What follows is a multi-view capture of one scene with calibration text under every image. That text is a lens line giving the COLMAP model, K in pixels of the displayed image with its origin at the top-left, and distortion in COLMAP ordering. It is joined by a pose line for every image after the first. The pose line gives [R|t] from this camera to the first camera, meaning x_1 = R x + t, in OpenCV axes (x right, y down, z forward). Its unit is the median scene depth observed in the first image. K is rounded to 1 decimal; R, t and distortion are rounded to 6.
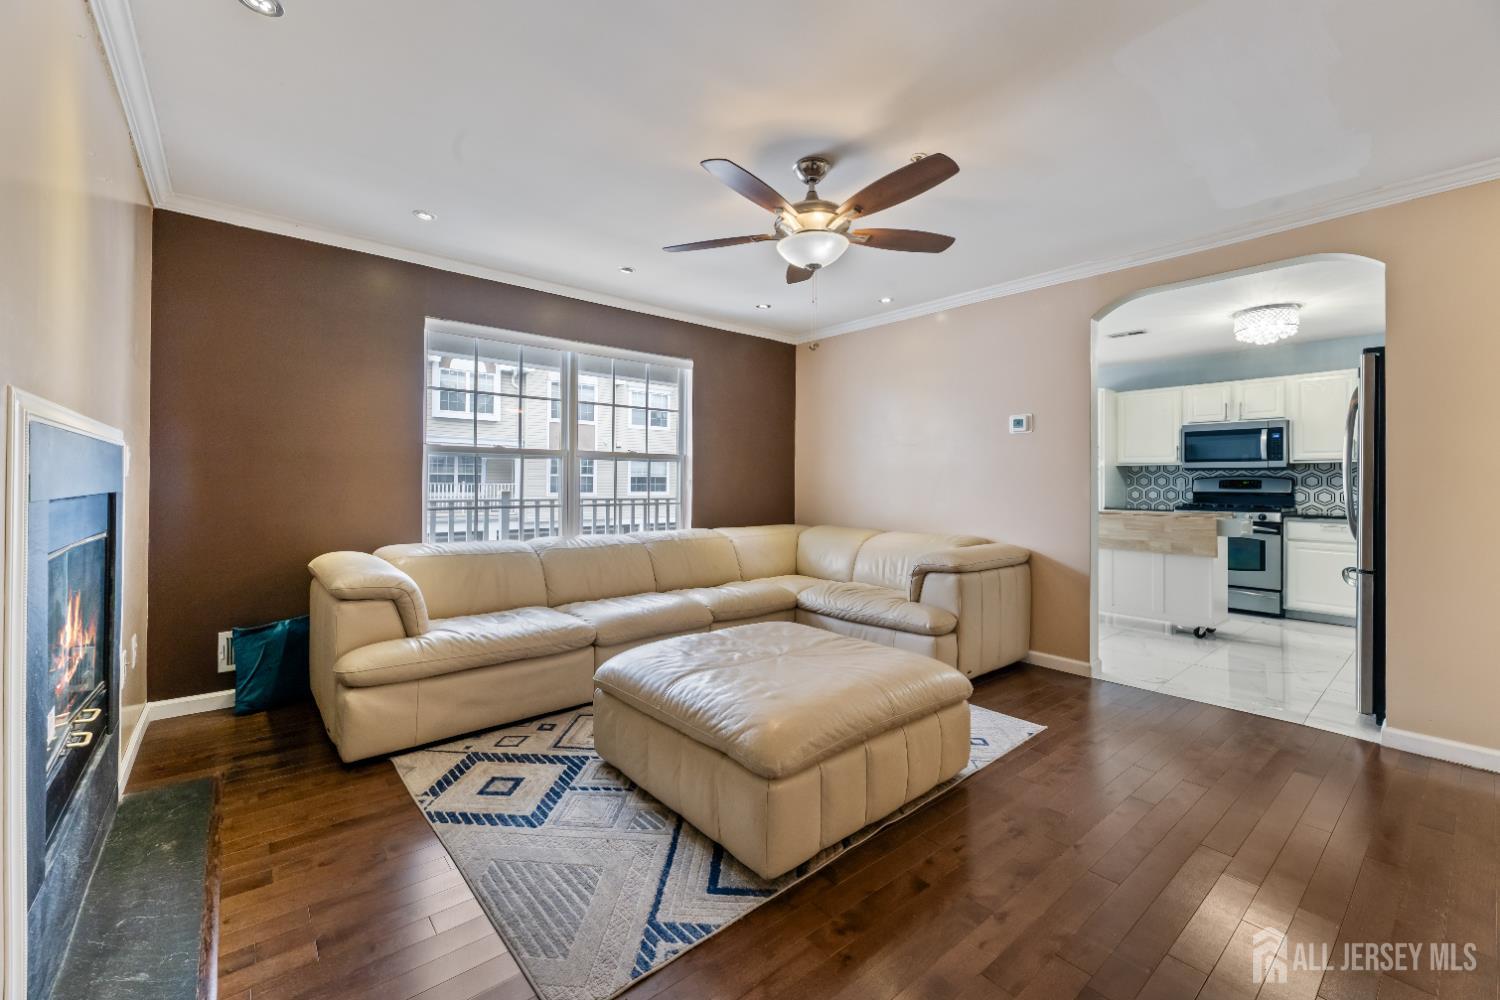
lens RADIAL K [[610.4, 0, 740.8], [0, 610.4, 481.6], [0, 0, 1]] dist [0.001250, 0.000154]
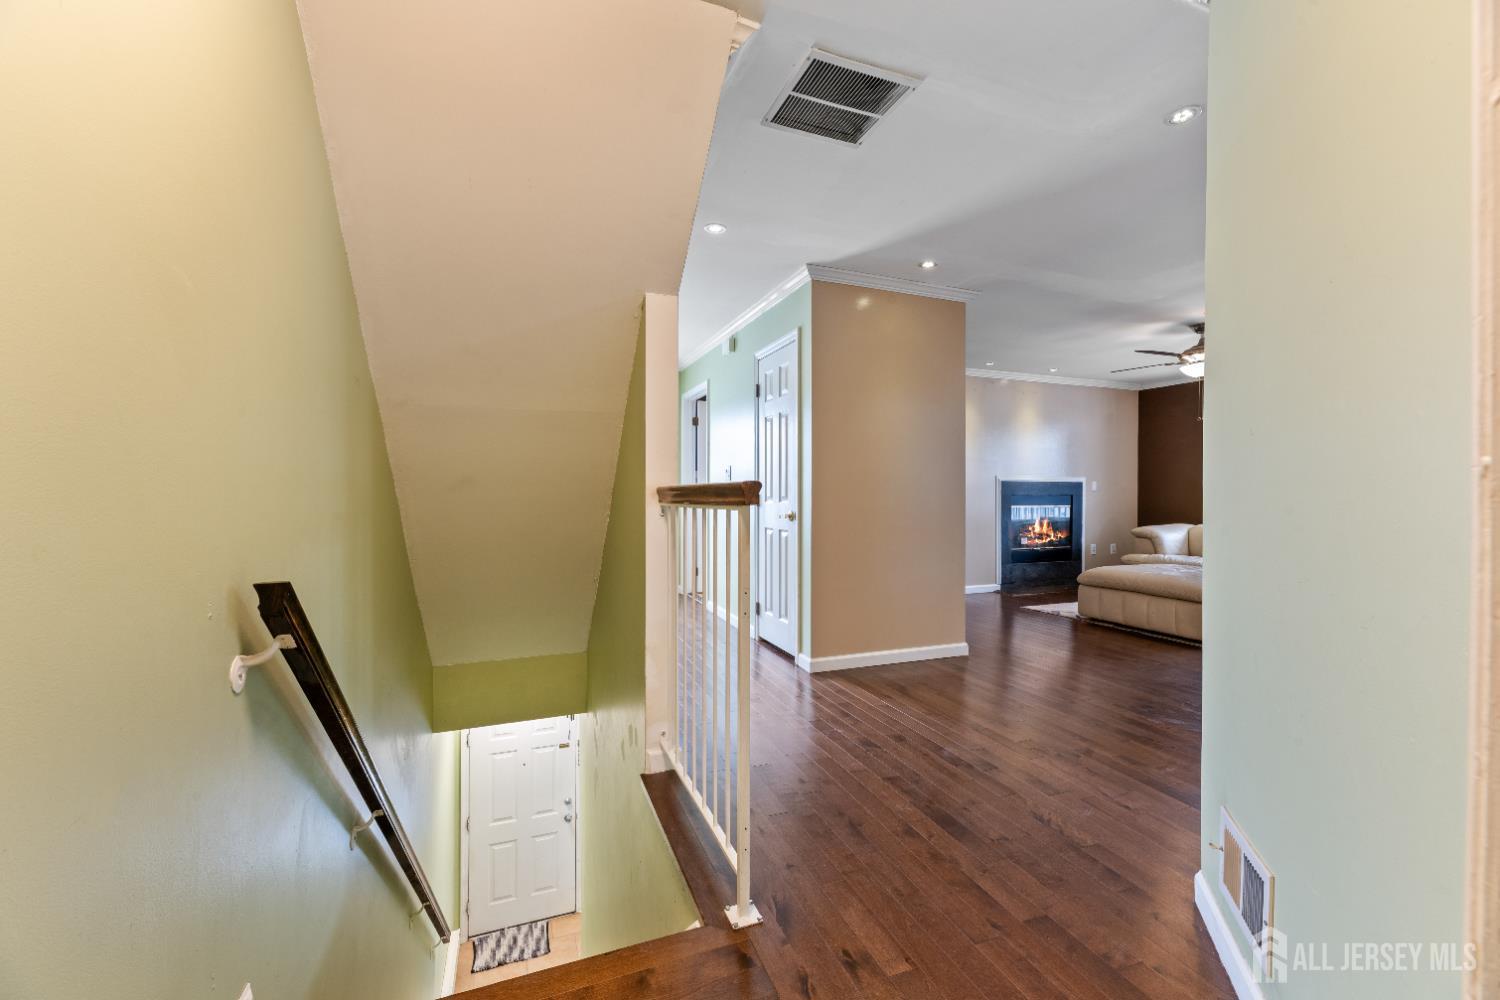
lens RADIAL K [[598.8, 0, 750.0], [0, 598.8, 500.0], [0, 0, 1]] dist [0.002521, 0.000227]
pose [[-0.317080, 0.000567, -0.948399, 2.358893], [-0.001721, 0.999998, 0.001173, 0.035757], [0.948397, 0.002004, -0.317078, 0.237505]]
